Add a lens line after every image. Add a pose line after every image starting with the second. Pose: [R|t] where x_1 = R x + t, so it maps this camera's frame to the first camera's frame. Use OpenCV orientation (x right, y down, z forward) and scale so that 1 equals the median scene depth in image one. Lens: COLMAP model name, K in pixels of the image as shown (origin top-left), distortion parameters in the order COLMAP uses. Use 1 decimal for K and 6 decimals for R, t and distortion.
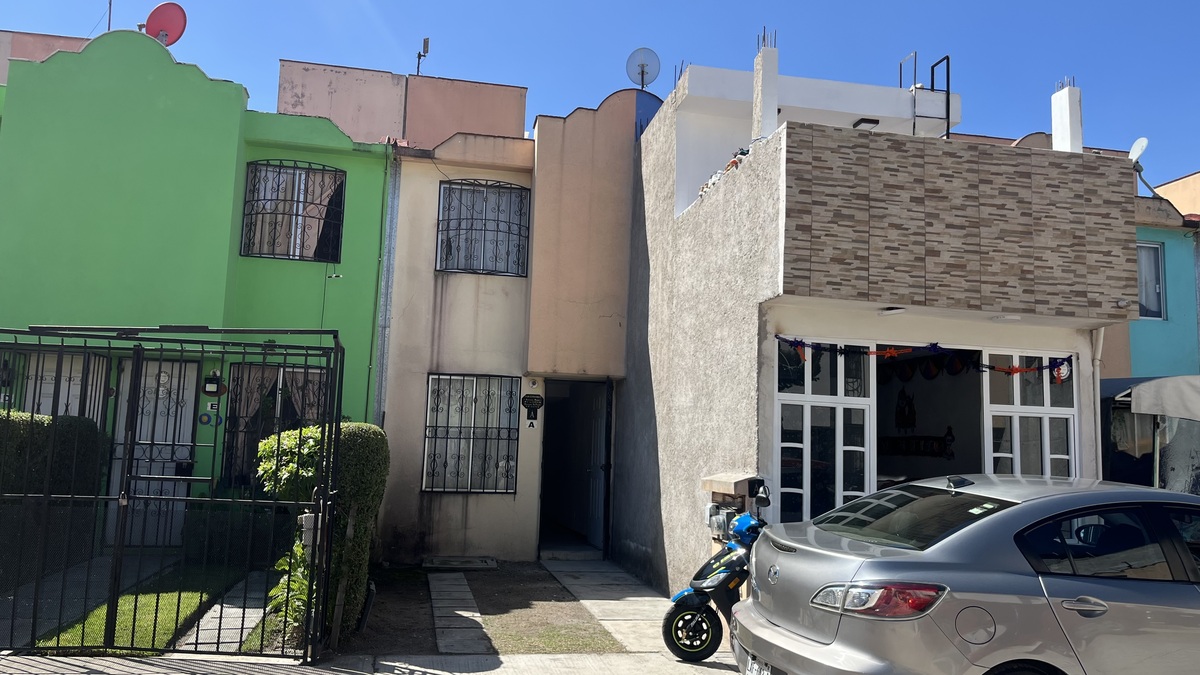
lens RADIAL K [[913.2, 0, 594.1], [0, 913.2, 340.7], [0, 0, 1]] dist [0.068548, 0.001520]
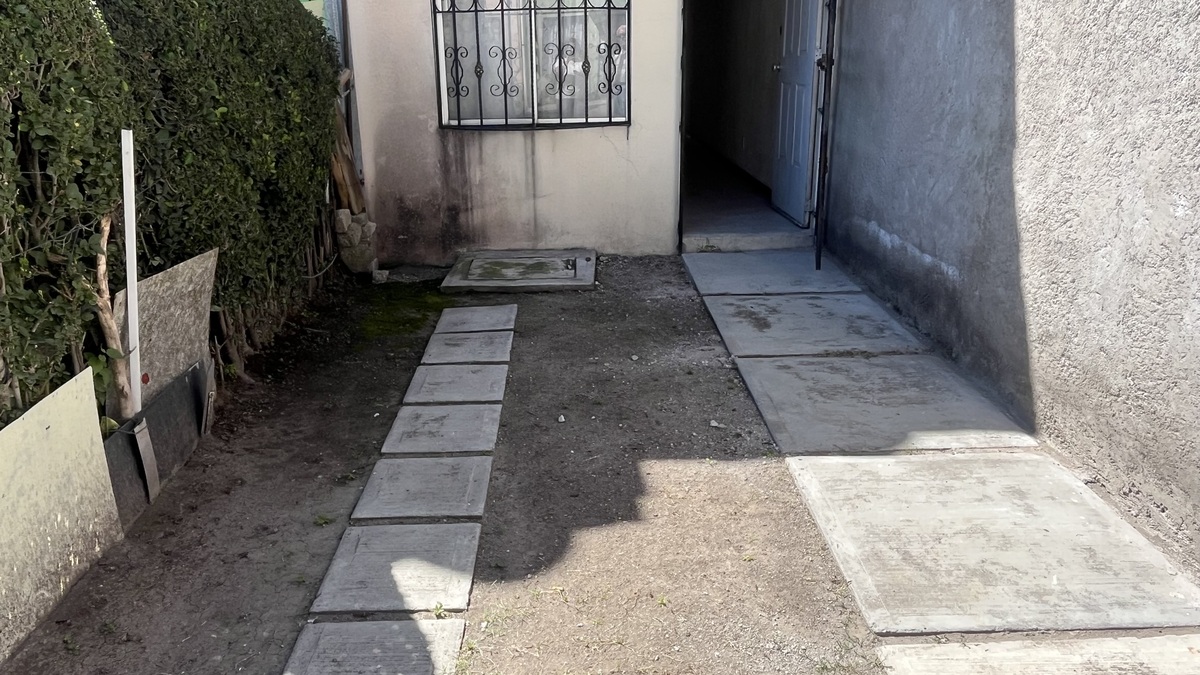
lens RADIAL K [[851.2, 0, 599.0], [0, 851.2, 332.2], [0, 0, 1]] dist [-0.014485, -0.002427]
pose [[0.985560, 0.005991, -0.169218, -0.025595], [0.068185, 0.900722, 0.429011, 0.075933], [0.154989, -0.434354, 0.887308, 0.581700]]
